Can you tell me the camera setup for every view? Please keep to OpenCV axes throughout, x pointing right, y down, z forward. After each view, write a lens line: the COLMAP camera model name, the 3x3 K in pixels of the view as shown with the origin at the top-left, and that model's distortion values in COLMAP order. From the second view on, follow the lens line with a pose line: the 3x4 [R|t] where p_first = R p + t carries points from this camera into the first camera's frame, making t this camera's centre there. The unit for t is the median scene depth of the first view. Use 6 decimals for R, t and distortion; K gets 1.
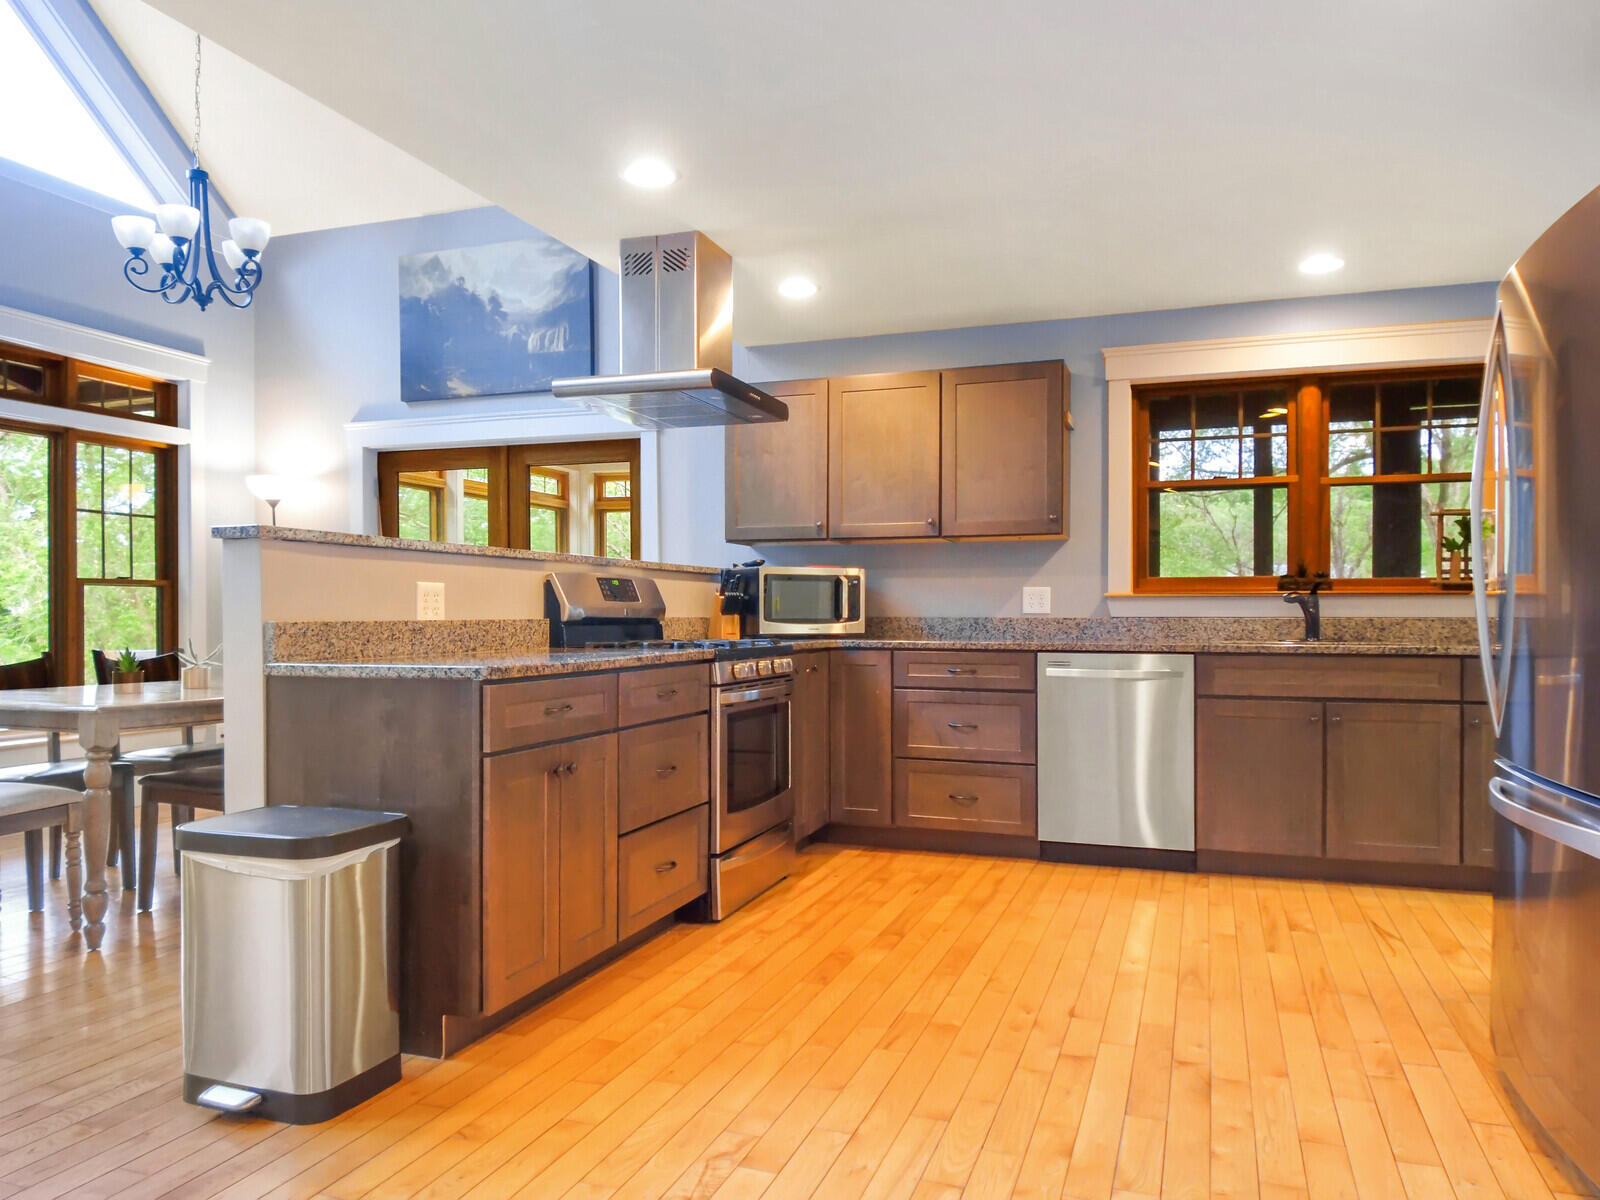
lens RADIAL K [[1115.5, 0, 797.6], [0, 1115.5, 620.7], [0, 0, 1]] dist [0.051952, -0.068903]
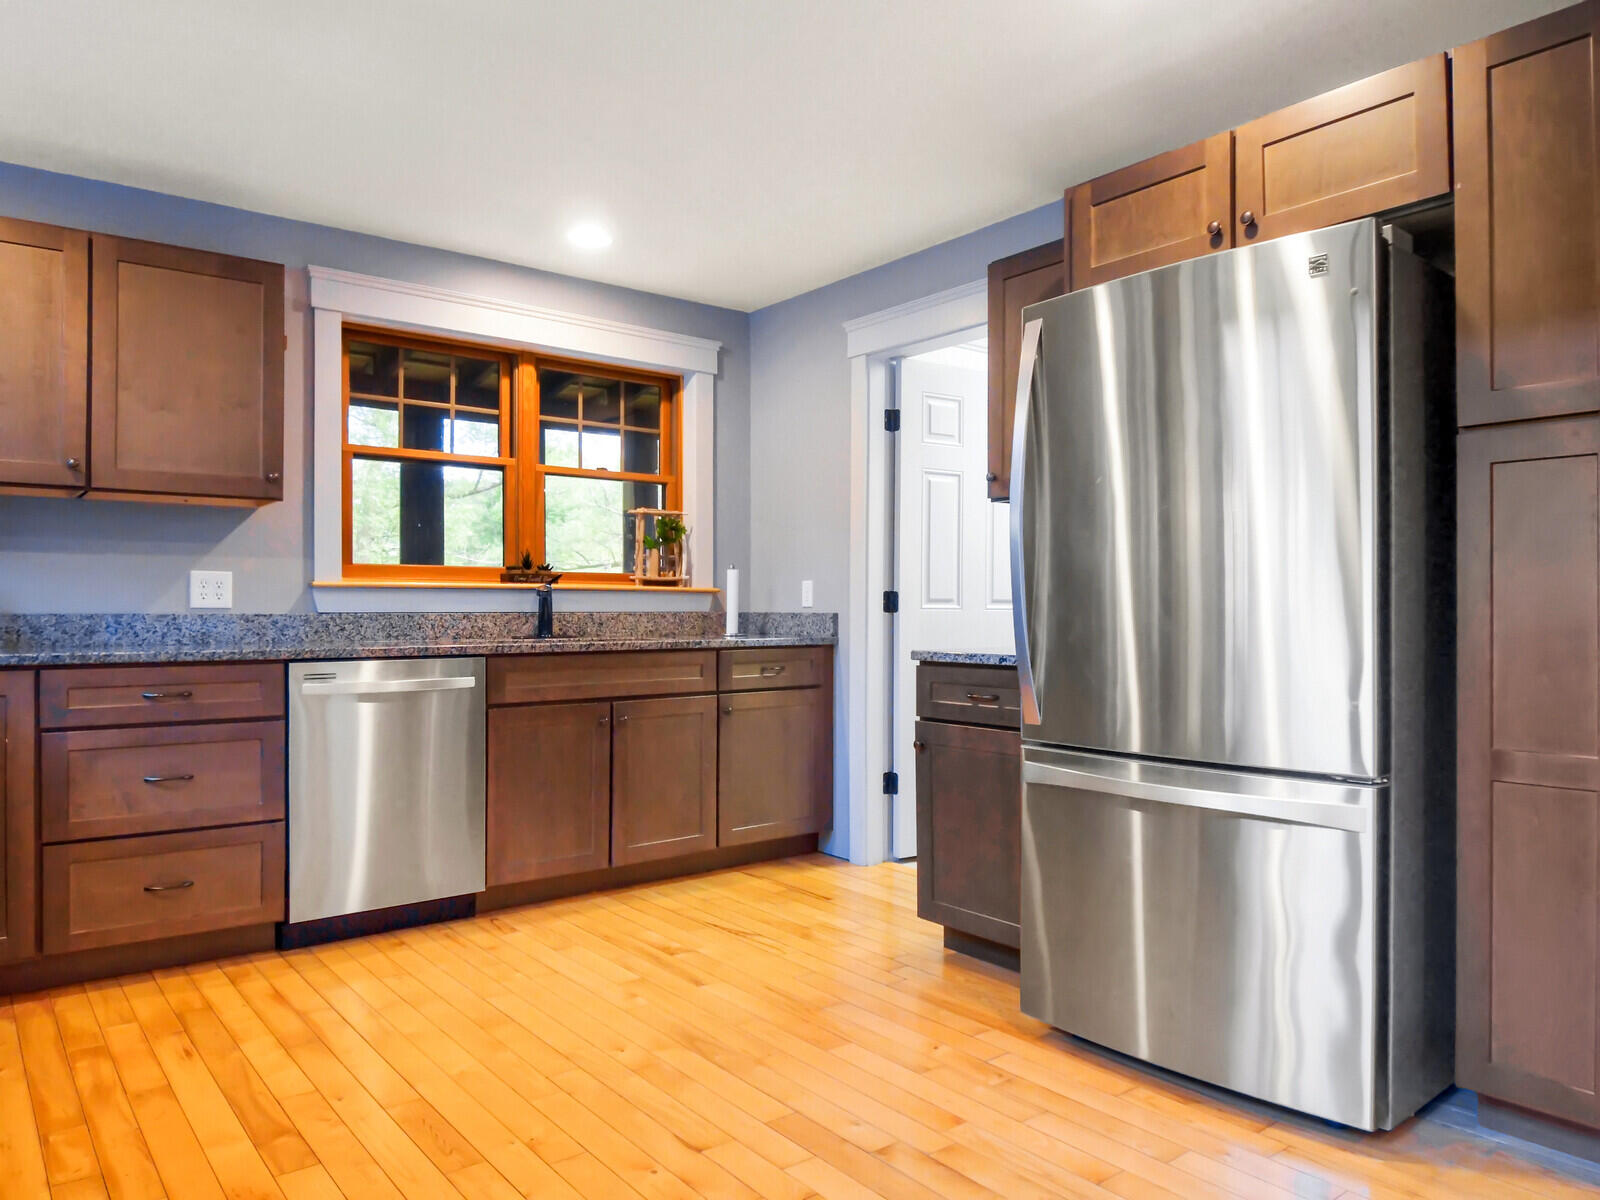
lens RADIAL K [[1115.5, 0, 794.7], [0, 1115.5, 598.0], [0, 0, 1]] dist [0.051952, -0.068903]
pose [[0.537291, 0.006083, 0.843375, -0.201734], [0.003433, 0.999950, -0.009400, -0.004849], [-0.843390, 0.007946, 0.537243, 0.305710]]
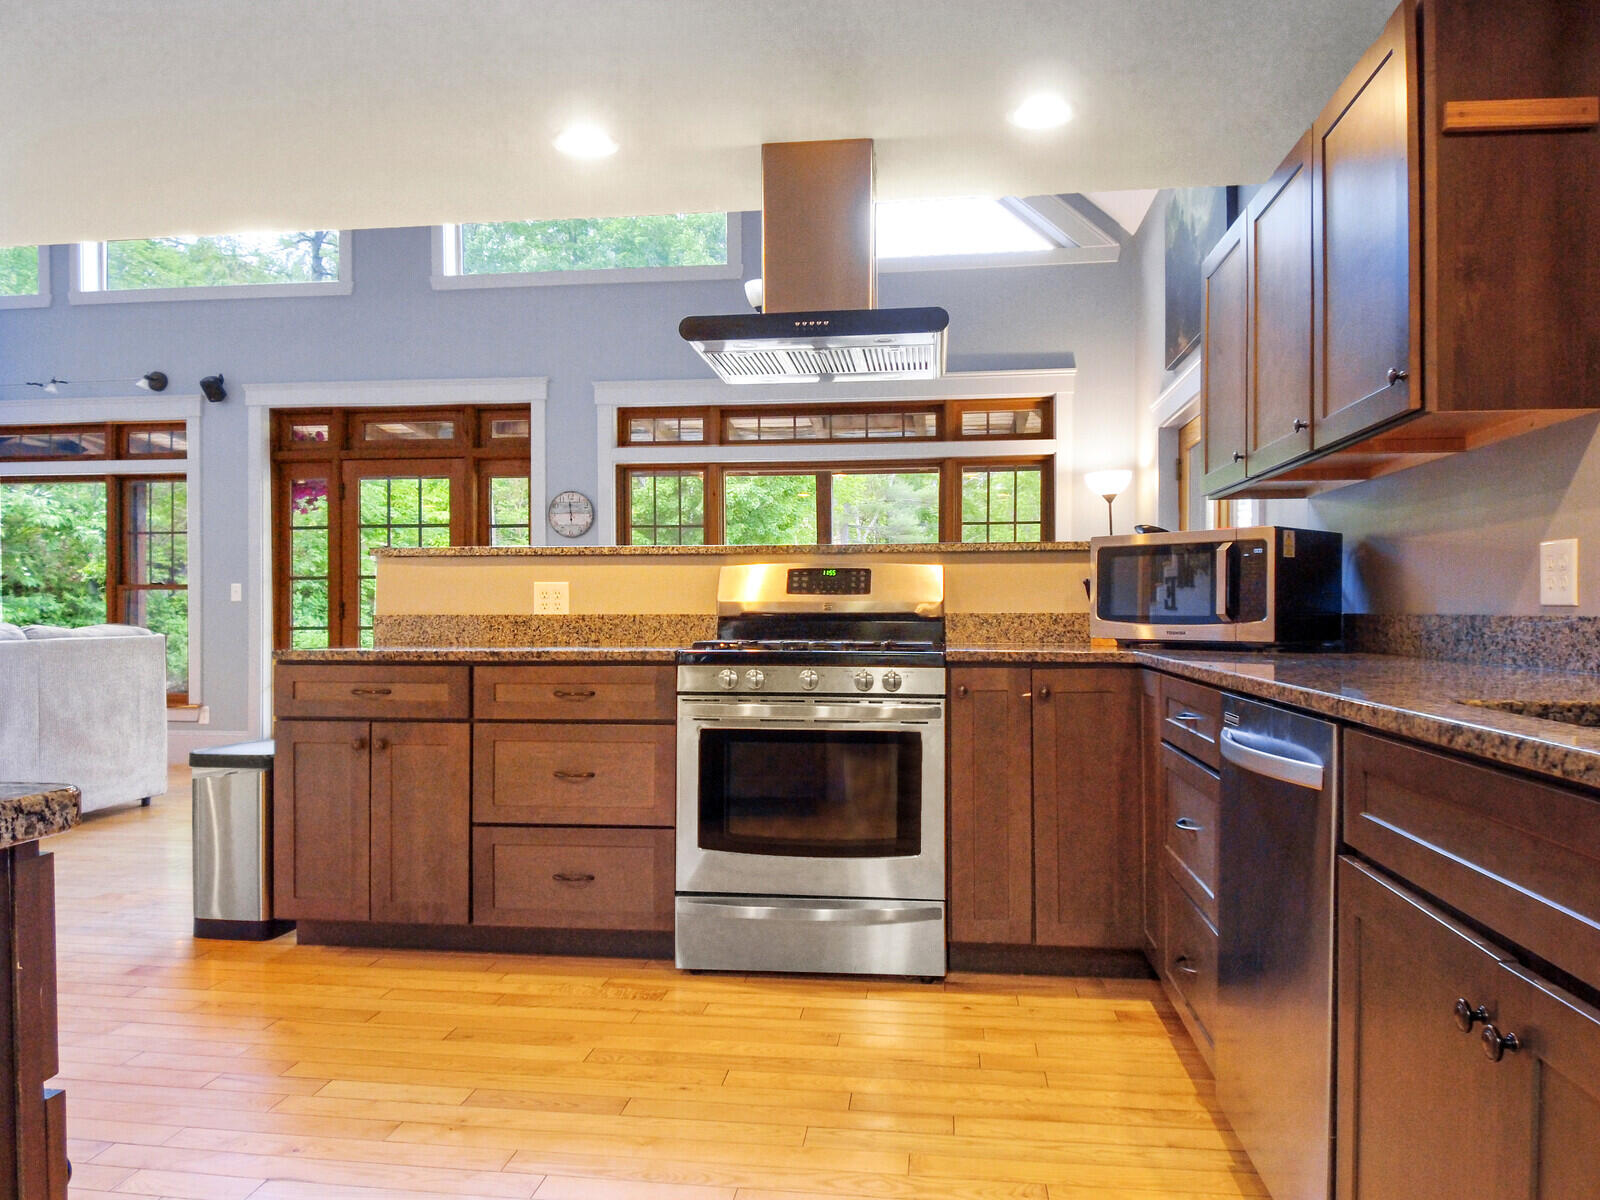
lens RADIAL K [[1115.5, 0, 773.0], [0, 1115.5, 593.9], [0, 0, 1]] dist [0.051952, -0.068903]
pose [[0.202273, -0.015970, -0.979199, 0.571571], [-0.005018, 0.999837, -0.017344, -0.001958], [0.979316, 0.008422, 0.202160, 0.657512]]
